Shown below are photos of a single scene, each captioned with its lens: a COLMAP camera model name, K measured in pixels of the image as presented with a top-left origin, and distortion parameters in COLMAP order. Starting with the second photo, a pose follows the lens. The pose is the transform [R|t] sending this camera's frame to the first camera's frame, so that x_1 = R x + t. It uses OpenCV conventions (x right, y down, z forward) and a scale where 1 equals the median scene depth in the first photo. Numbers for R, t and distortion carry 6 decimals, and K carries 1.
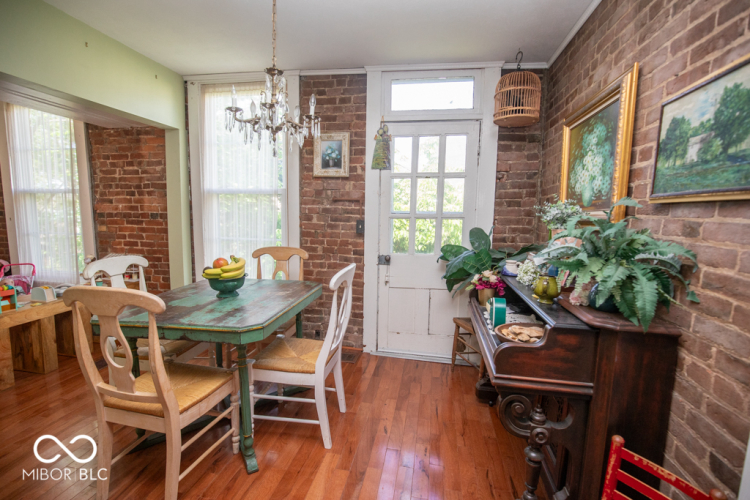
lens RADIAL K [[349.2, 0, 373.1], [0, 349.2, 252.5], [0, 0, 1]] dist [-0.013467, 0.001250]
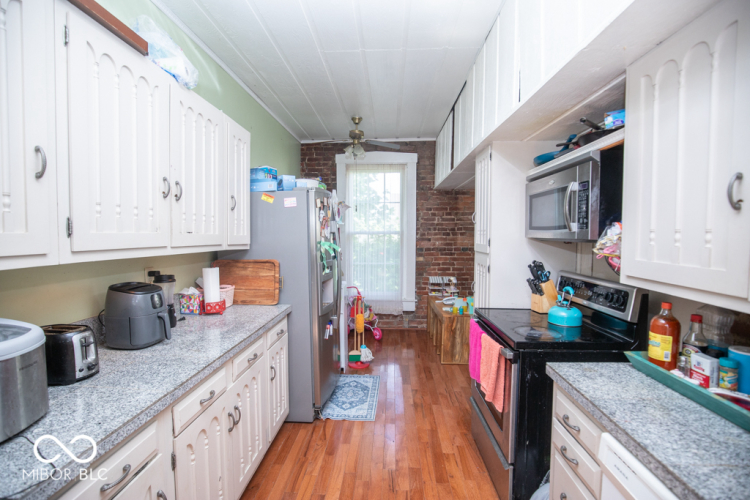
lens RADIAL K [[349.2, 0, 373.1], [0, 349.2, 252.5], [0, 0, 1]] dist [-0.013467, 0.001250]
pose [[0.991494, -0.022771, 0.128144, -1.186222], [0.030297, 0.997909, -0.057092, -0.021131], [-0.126576, 0.060489, 0.990111, -0.388437]]
